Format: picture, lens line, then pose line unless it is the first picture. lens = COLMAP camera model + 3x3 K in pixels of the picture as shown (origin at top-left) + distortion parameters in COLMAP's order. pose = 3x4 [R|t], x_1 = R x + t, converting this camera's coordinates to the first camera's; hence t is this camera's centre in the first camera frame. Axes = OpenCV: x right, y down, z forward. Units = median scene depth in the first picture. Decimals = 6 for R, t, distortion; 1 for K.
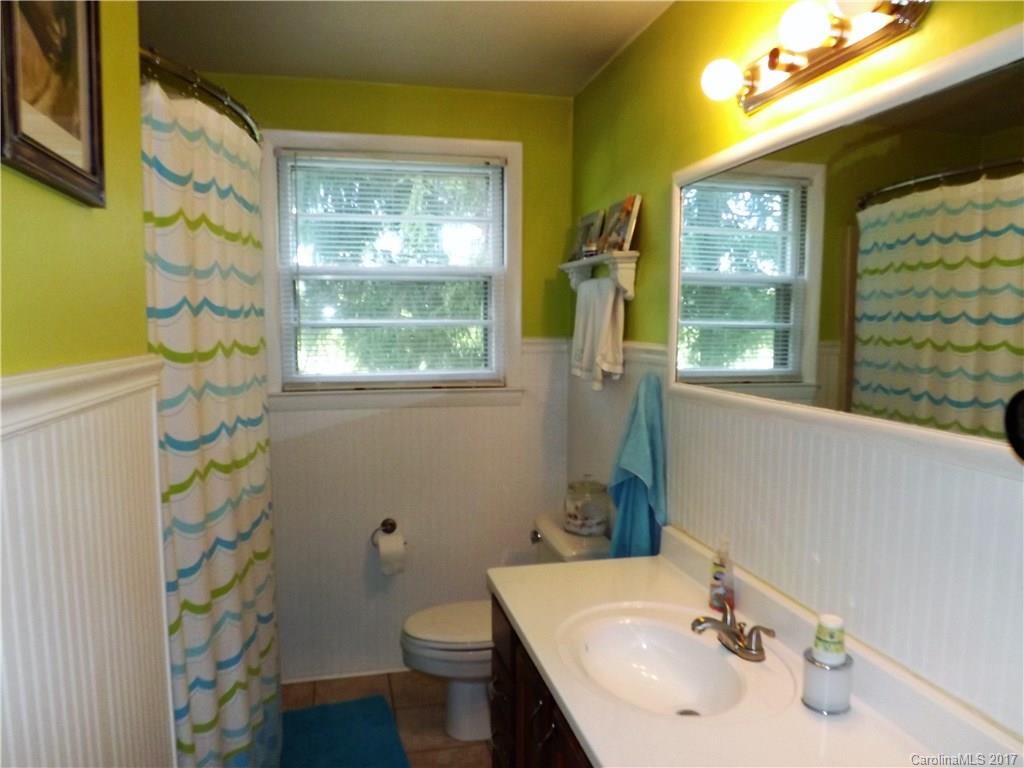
lens RADIAL K [[748.6, 0, 513.7], [0, 748.6, 394.3], [0, 0, 1]] dist [-0.044684, 0.002145]
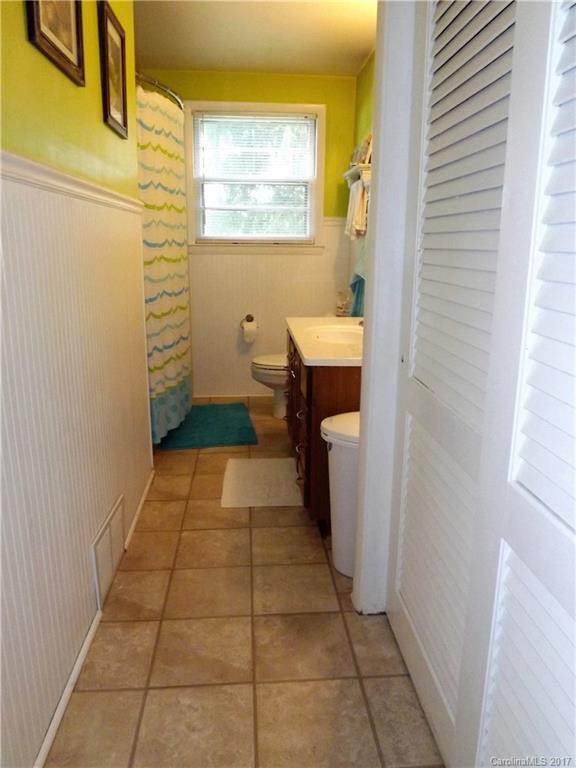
lens RADIAL K [[561.4, 0, 285.4], [0, 561.4, 380.5], [0, 0, 1]] dist [-0.044684, 0.002145]
pose [[0.986815, 0.049012, -0.154252, 0.183047], [-0.026036, 0.988707, 0.147583, 0.146150], [0.159743, -0.141621, 0.976947, -0.490272]]
